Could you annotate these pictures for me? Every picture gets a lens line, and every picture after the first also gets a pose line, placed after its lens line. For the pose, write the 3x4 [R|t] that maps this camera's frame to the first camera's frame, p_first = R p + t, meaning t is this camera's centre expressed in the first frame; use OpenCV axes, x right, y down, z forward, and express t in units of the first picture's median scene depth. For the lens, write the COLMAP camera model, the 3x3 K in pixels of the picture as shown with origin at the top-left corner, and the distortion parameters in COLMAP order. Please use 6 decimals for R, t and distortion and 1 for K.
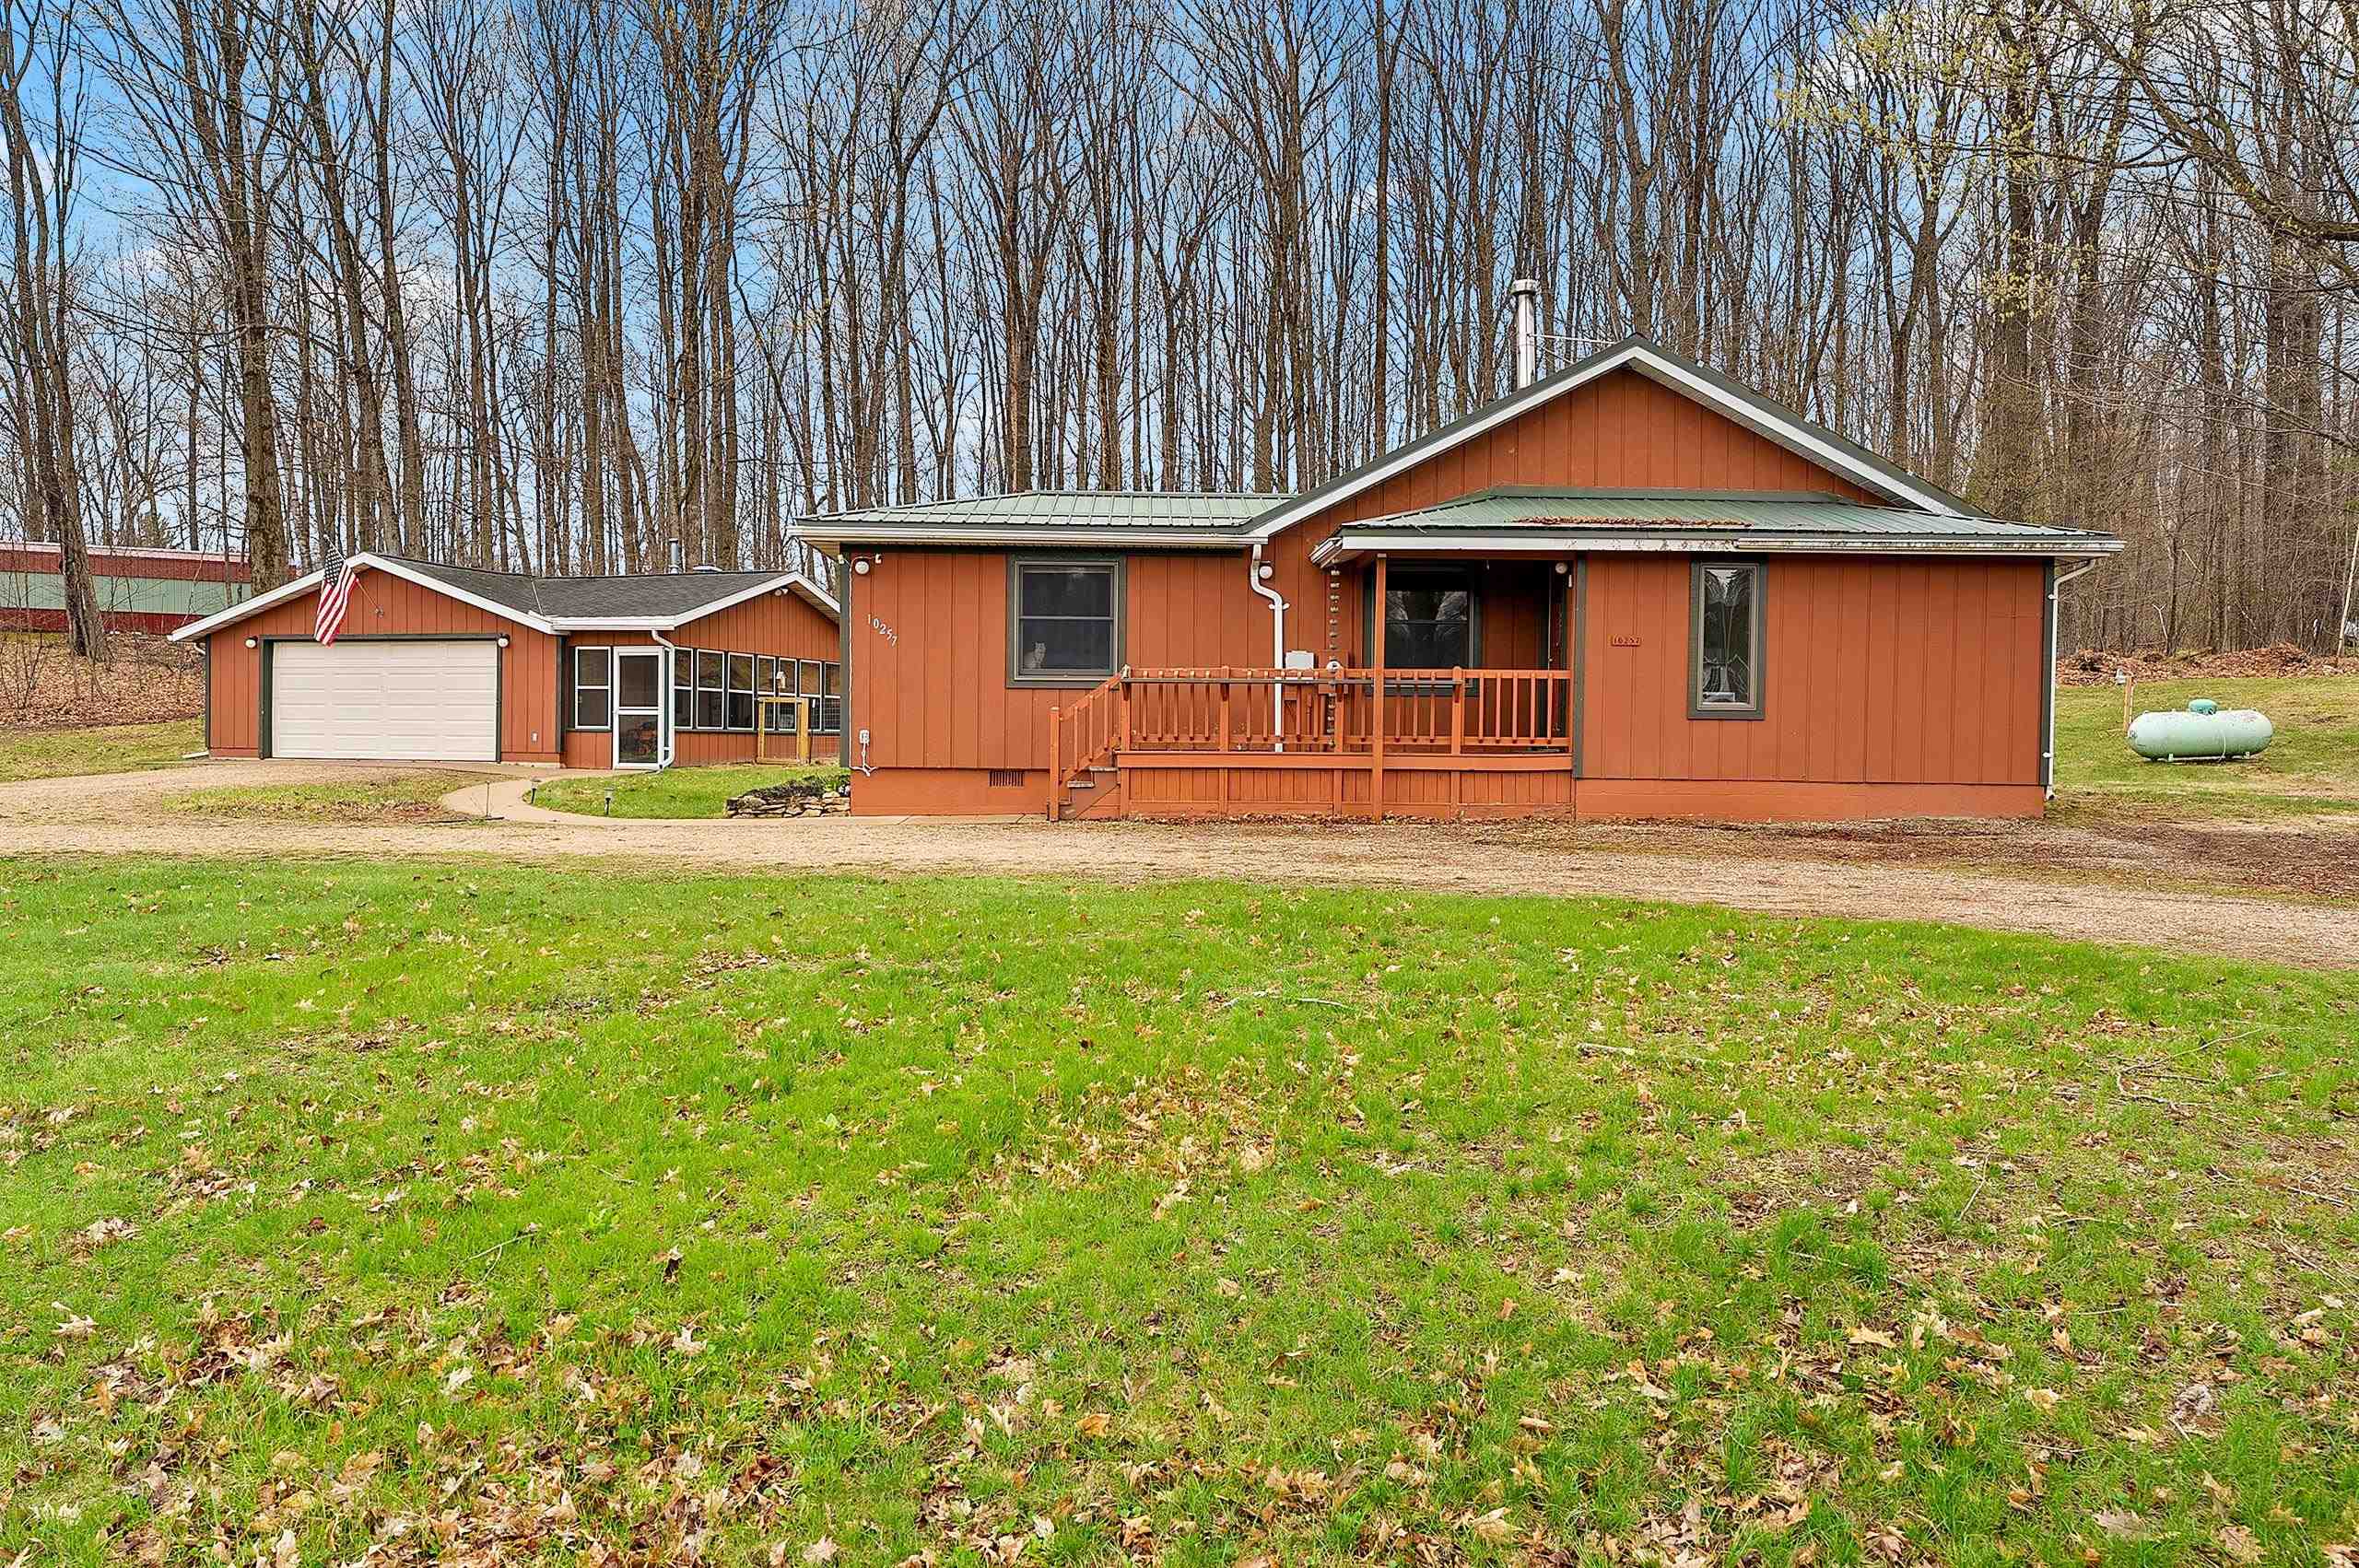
lens RADIAL K [[1737.5, 0, 1179.5], [0, 1737.5, 784.0], [0, 0, 1]] dist [0.007389, -0.001373]
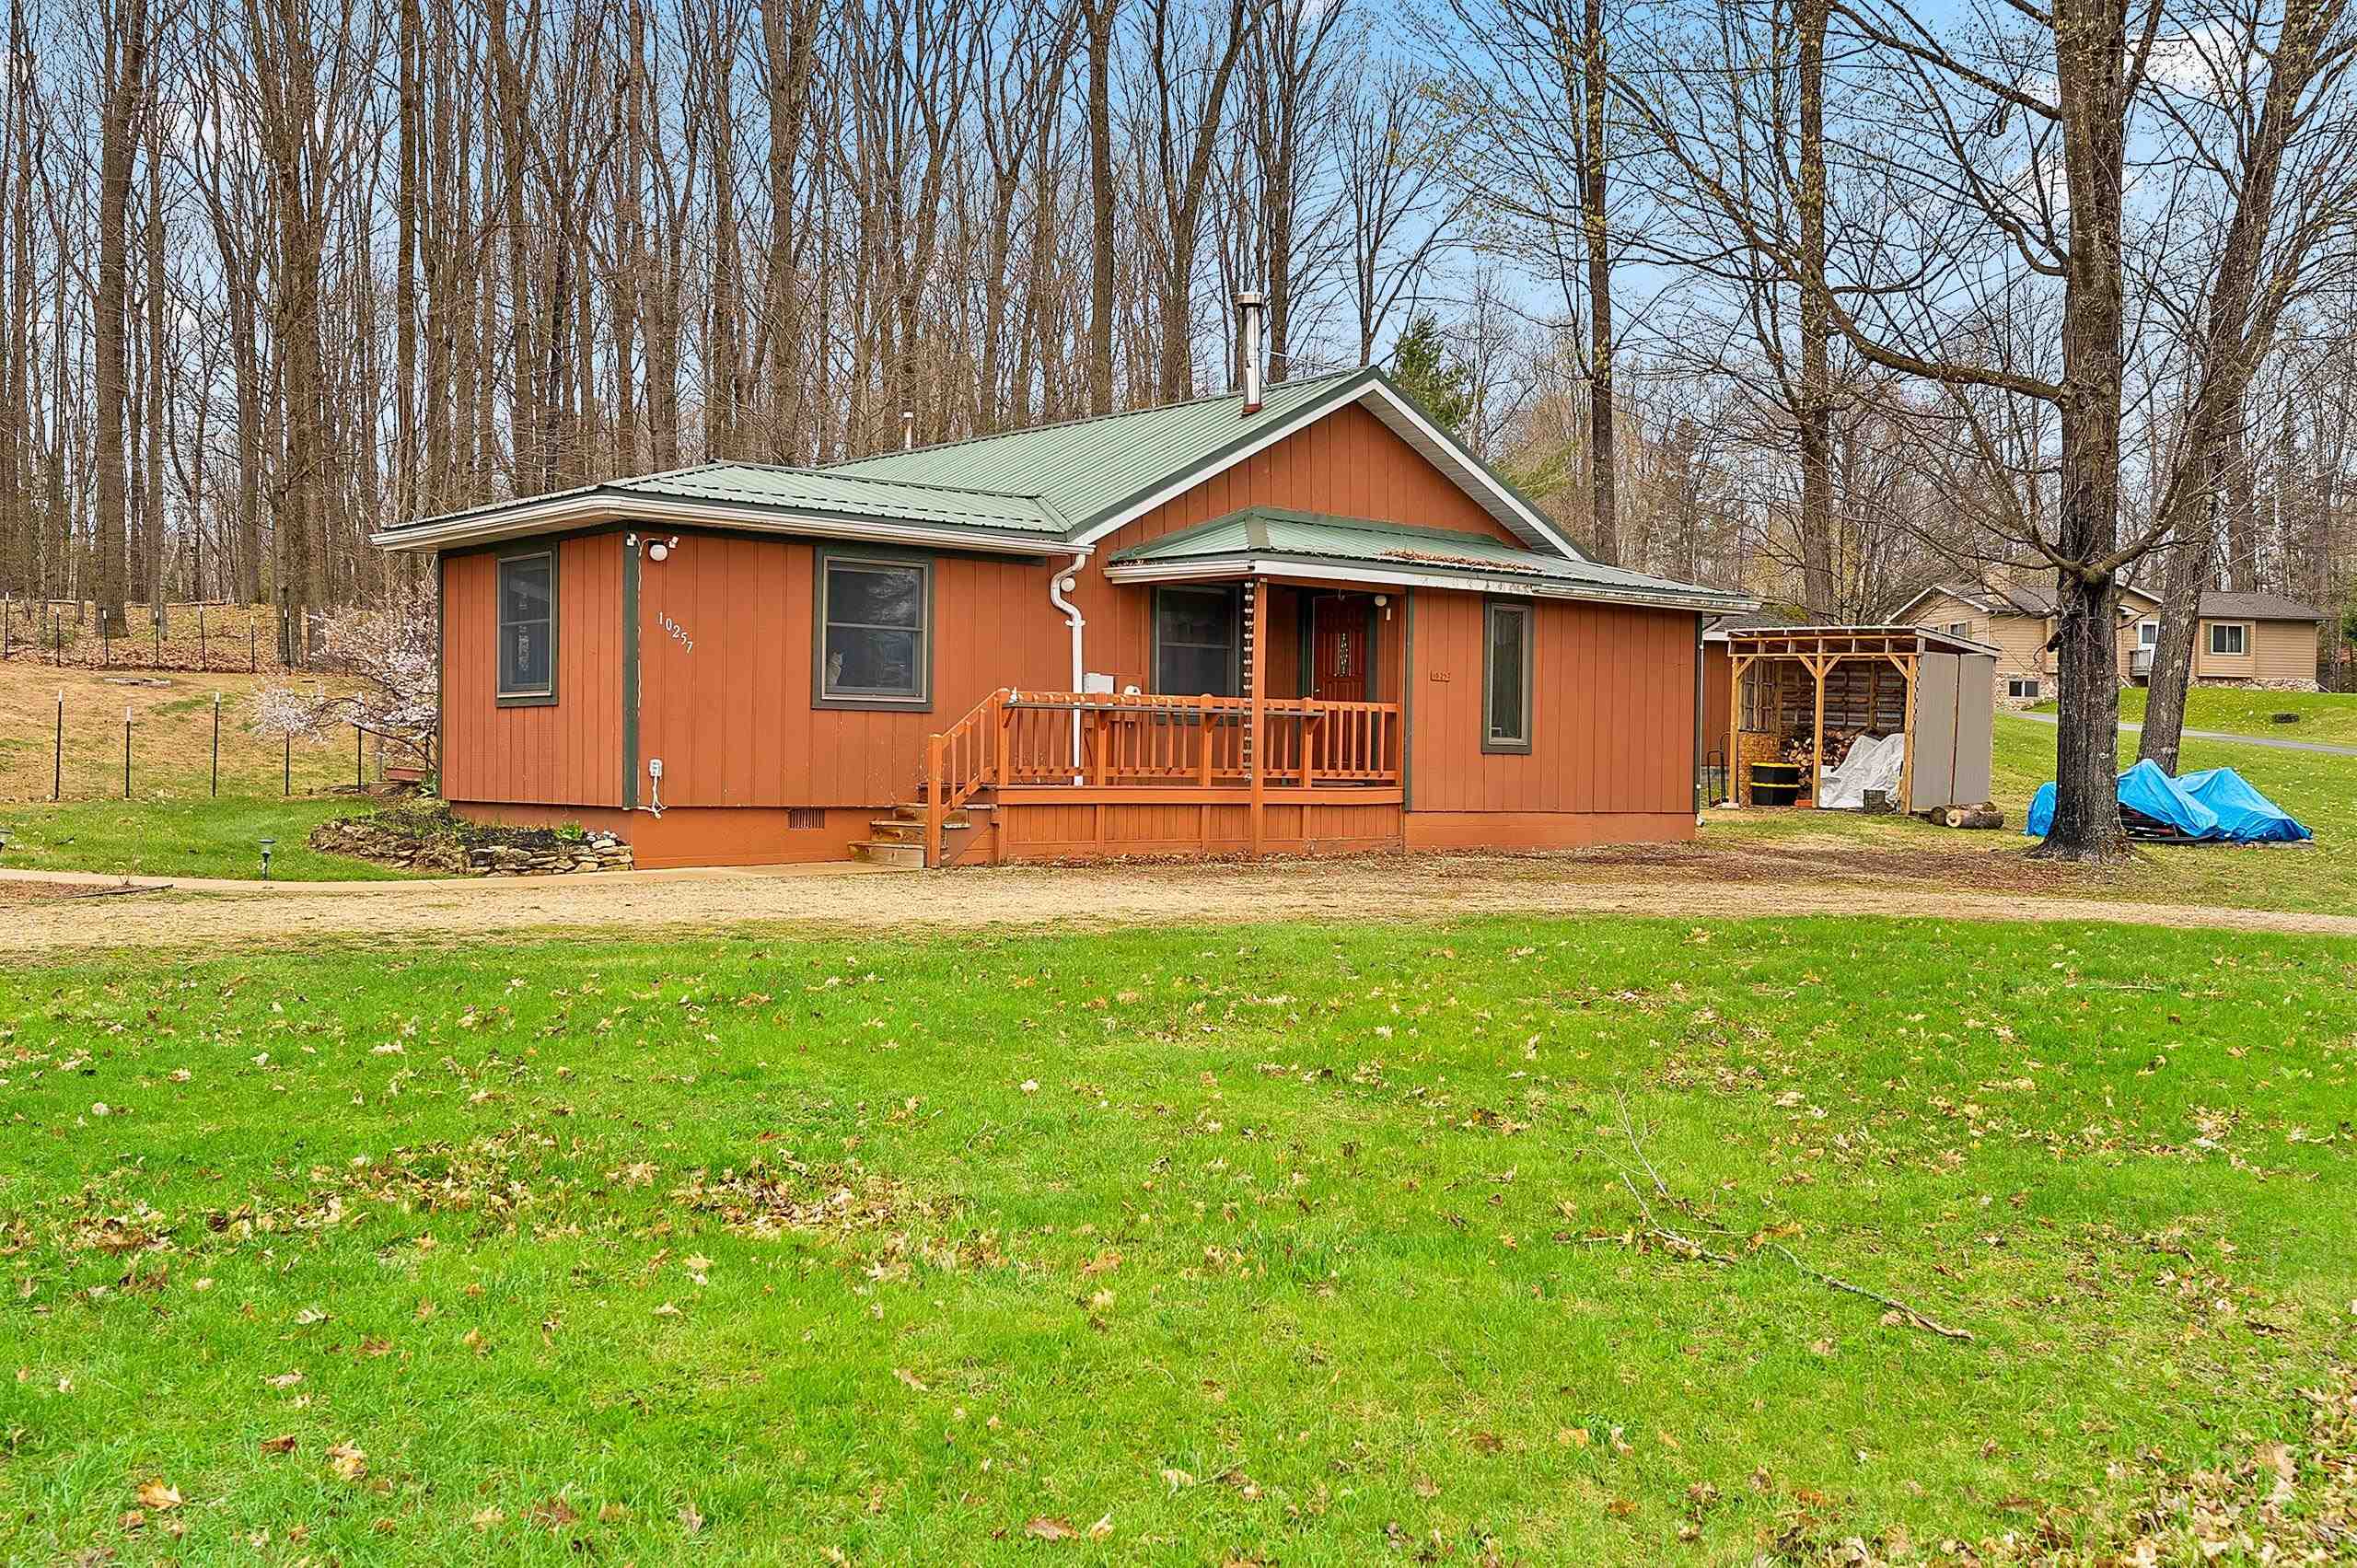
lens RADIAL K [[2299.3, 0, 1178.5], [0, 2299.3, 784.0], [0, 0, 1]] dist [0.008842, 0.000047]
pose [[0.779303, -0.002659, 0.626641, -0.659200], [0.010987, 0.999895, -0.009421, -0.007655], [-0.626551, 0.014226, 0.779251, 0.045236]]
